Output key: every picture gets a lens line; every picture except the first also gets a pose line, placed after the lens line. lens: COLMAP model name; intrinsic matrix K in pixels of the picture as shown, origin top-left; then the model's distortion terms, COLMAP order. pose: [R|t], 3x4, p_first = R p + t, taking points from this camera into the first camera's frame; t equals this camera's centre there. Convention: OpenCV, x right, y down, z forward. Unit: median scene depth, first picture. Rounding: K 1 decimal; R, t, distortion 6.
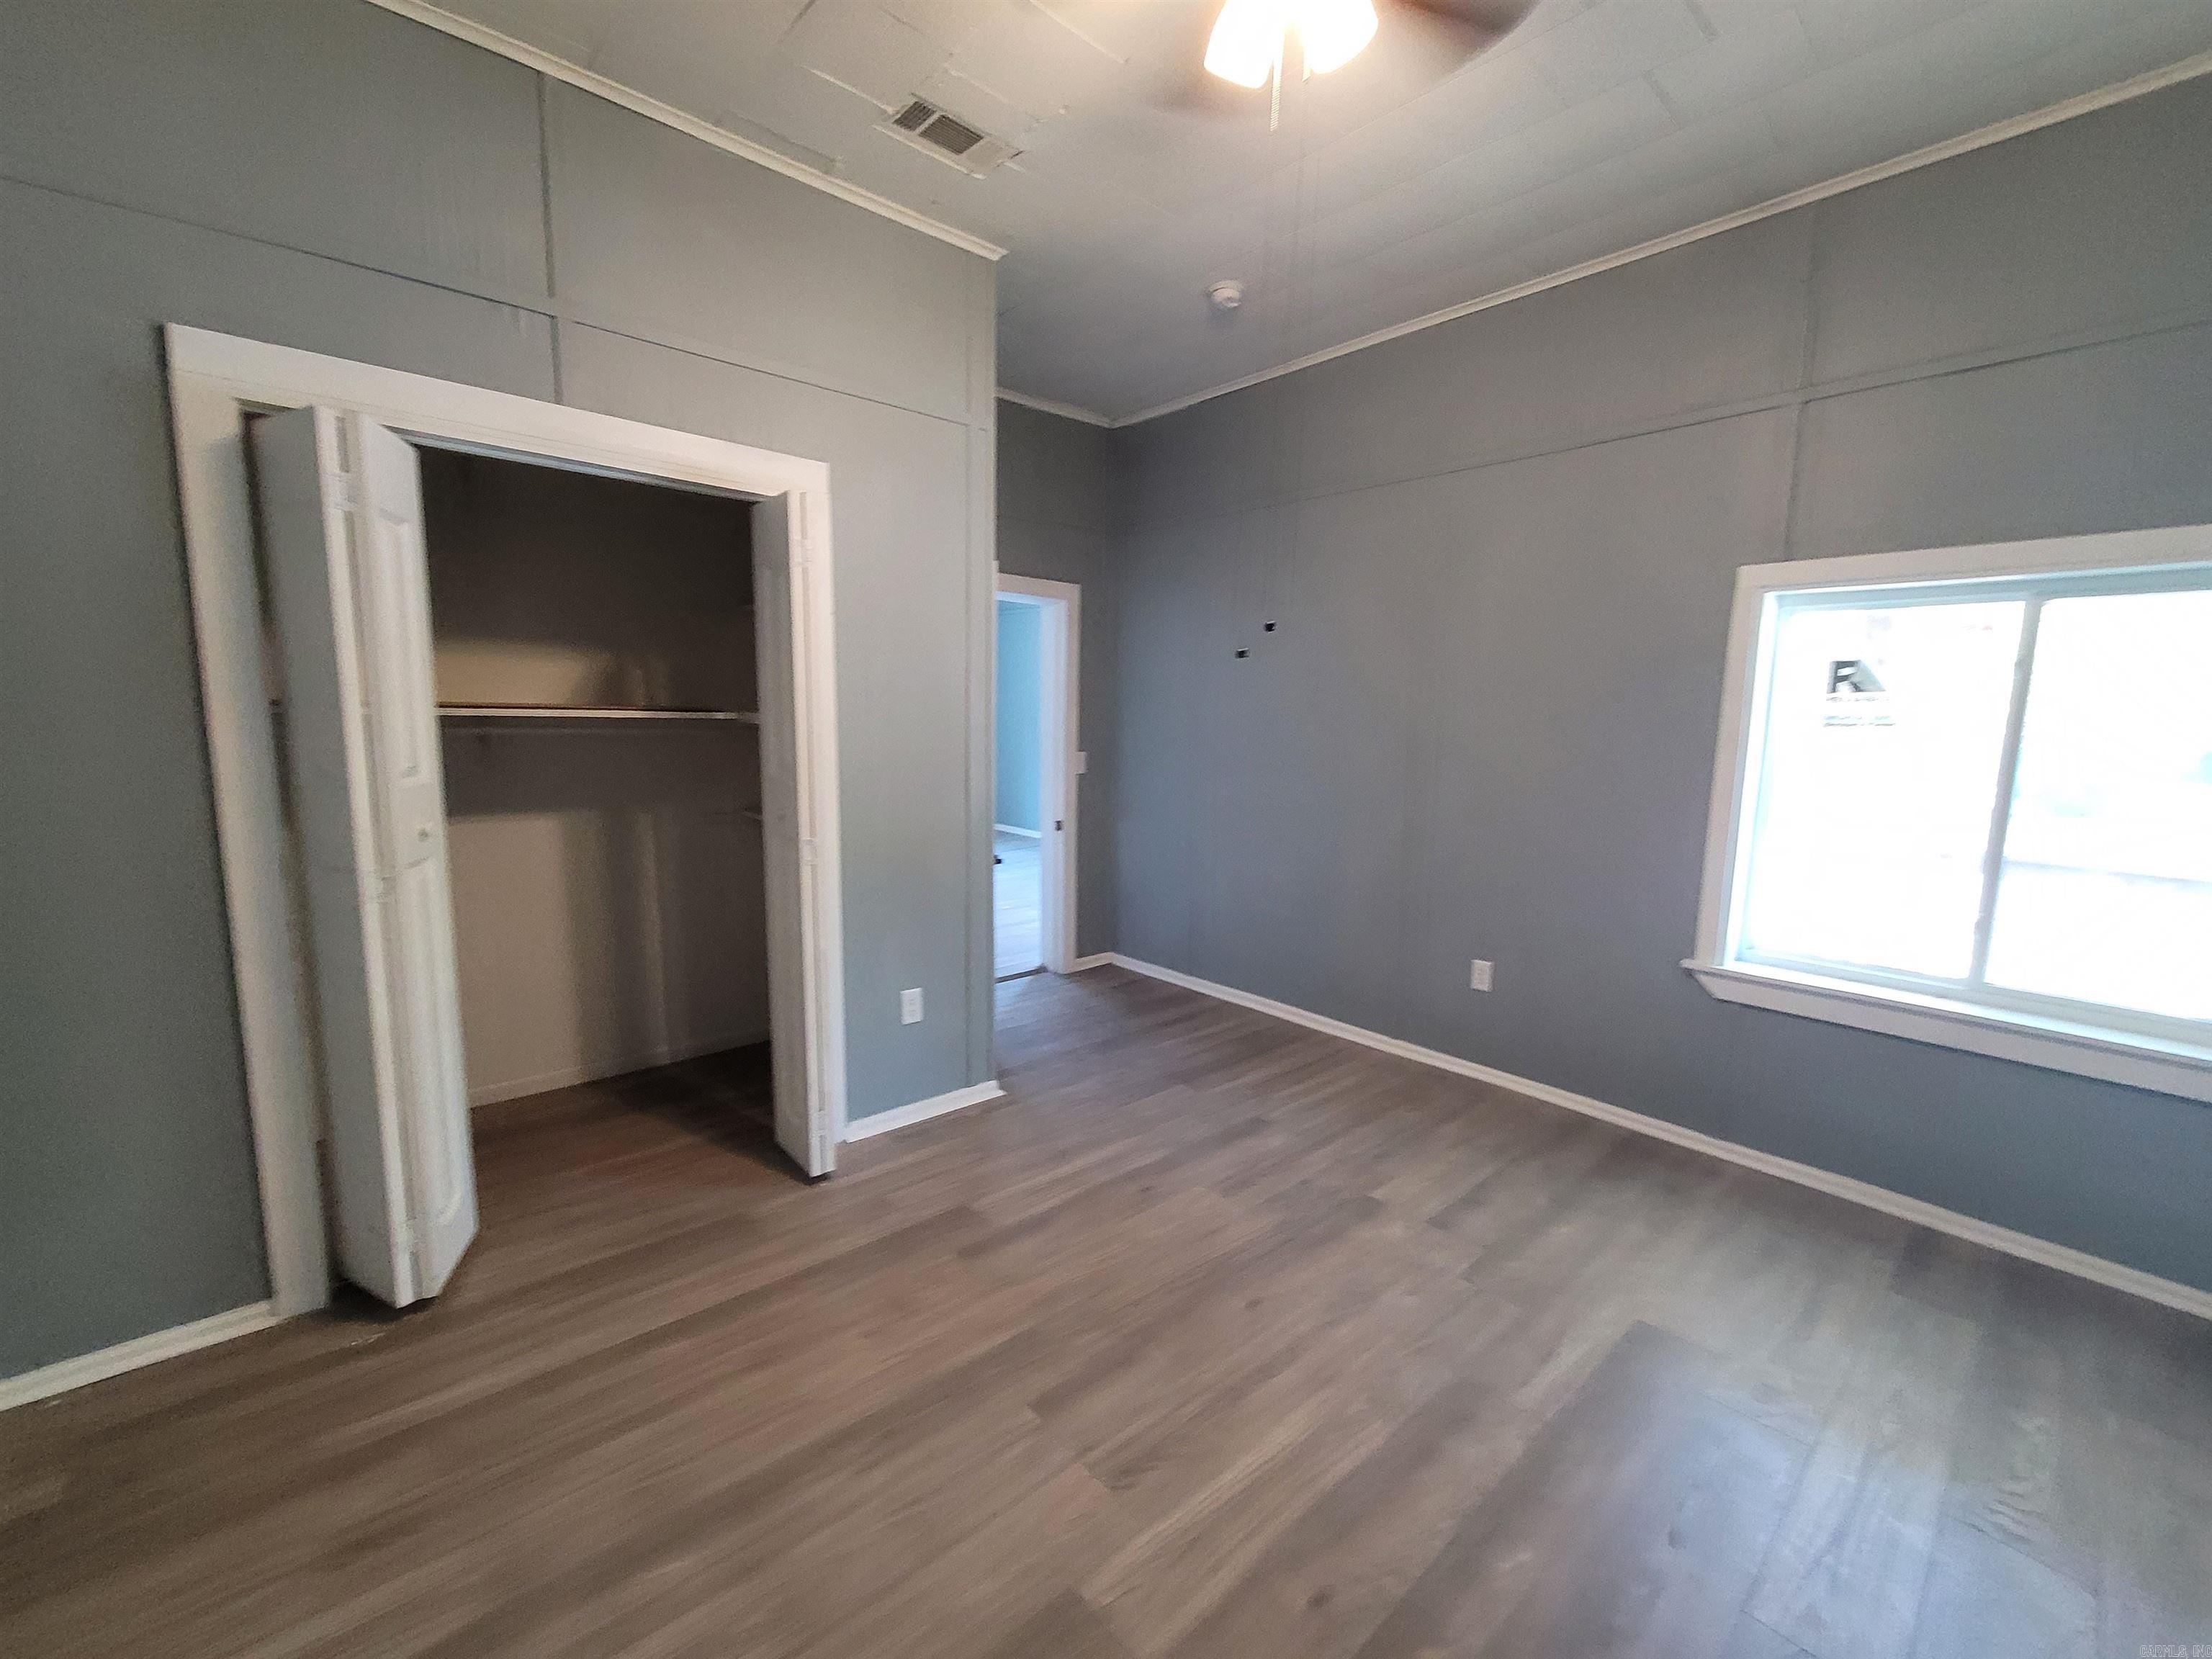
lens RADIAL K [[896.0, 0, 1106.5], [0, 896.0, 831.0], [0, 0, 1]] dist [0.001648, 0.000113]
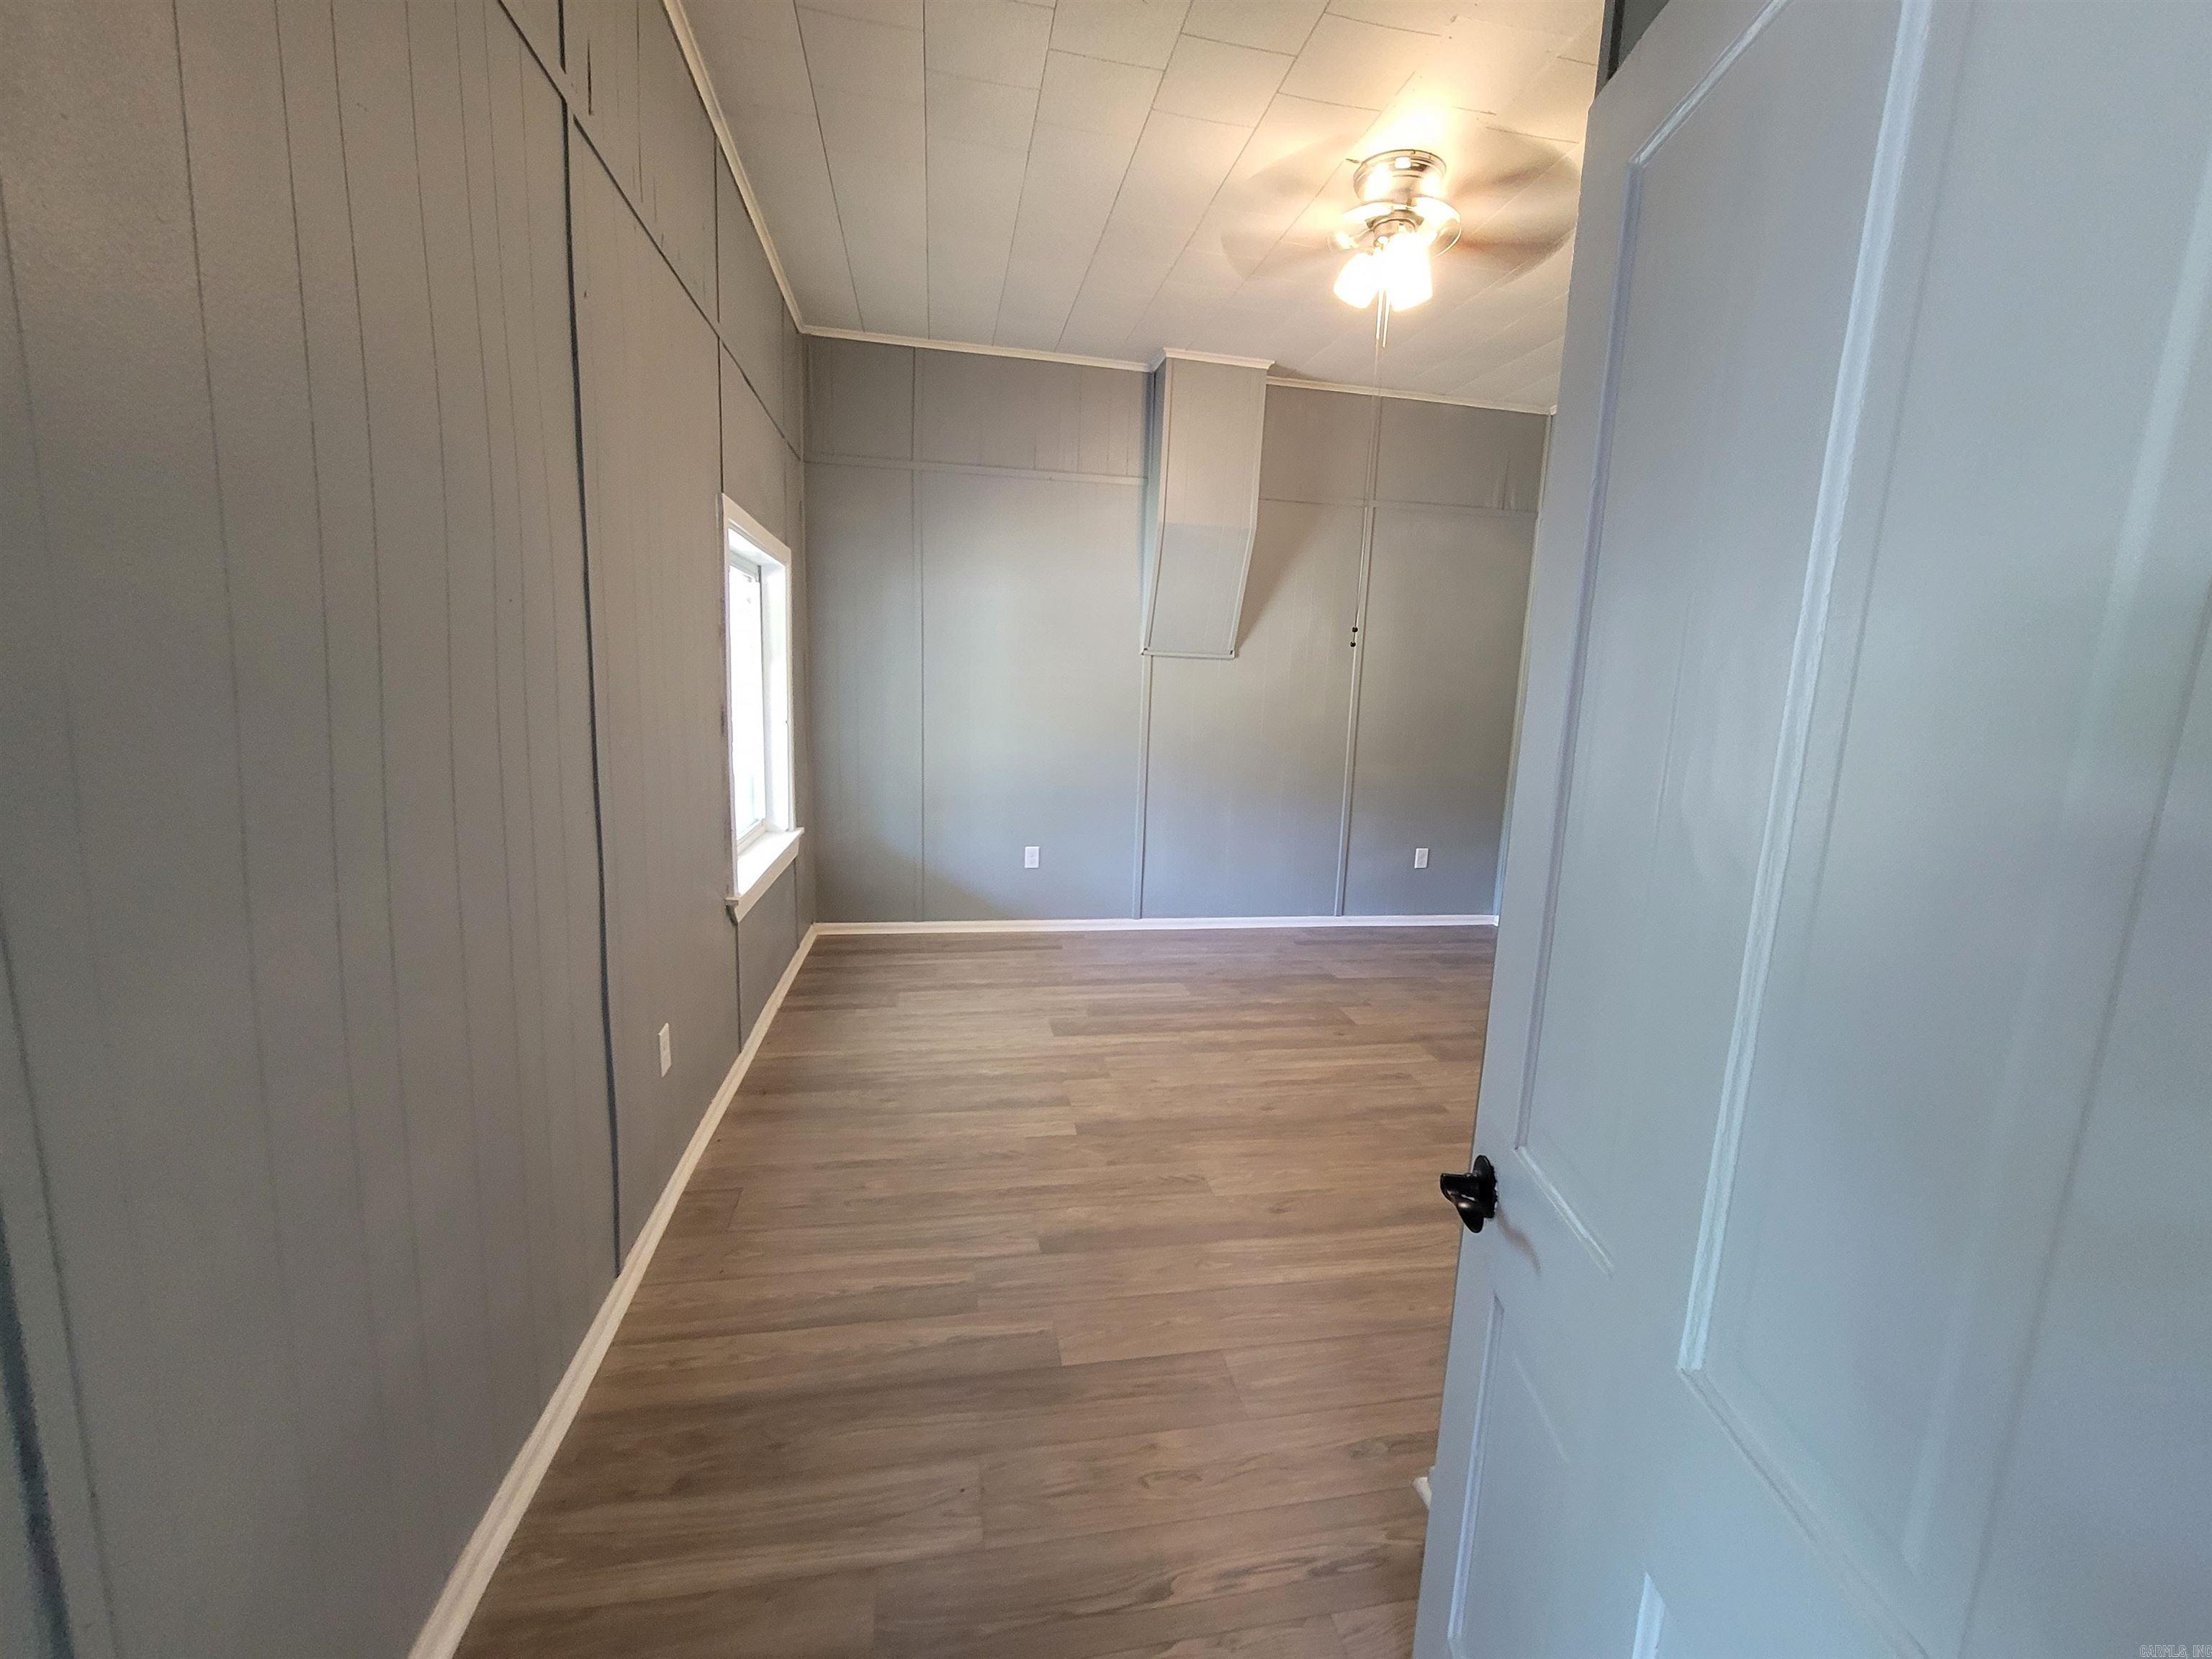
lens RADIAL K [[896.0, 0, 1106.6], [0, 896.0, 826.5], [0, 0, 1]] dist [0.001648, 0.000113]
pose [[-0.857148, -0.129120, 0.498623, -0.223991], [0.015757, 0.961043, 0.275951, -0.237787], [-0.514829, 0.244387, -0.821722, 1.906157]]
